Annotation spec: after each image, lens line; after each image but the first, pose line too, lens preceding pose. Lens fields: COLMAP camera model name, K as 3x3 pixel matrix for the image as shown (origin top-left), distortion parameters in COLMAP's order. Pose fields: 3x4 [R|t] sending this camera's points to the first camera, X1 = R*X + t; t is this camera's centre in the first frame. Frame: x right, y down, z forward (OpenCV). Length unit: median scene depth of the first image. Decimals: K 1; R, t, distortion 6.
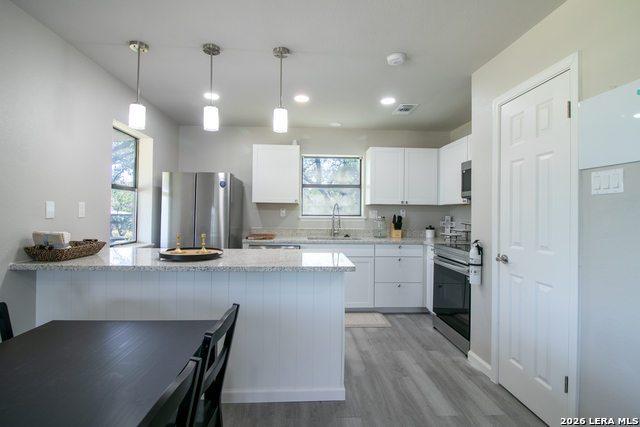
lens RADIAL K [[317.9, 0, 320.3], [0, 317.9, 207.2], [0, 0, 1]] dist [0.011470, -0.002673]
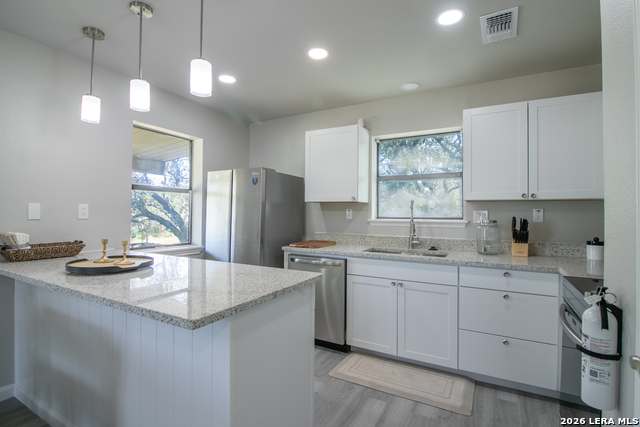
lens RADIAL K [[317.9, 0, 320.8], [0, 317.9, 209.2], [0, 0, 1]] dist [0.011470, -0.002673]
pose [[0.847591, -0.010530, -0.530546, 0.249921], [0.009624, 0.999944, -0.004472, 0.007775], [0.530563, -0.001315, 0.847644, 0.311826]]
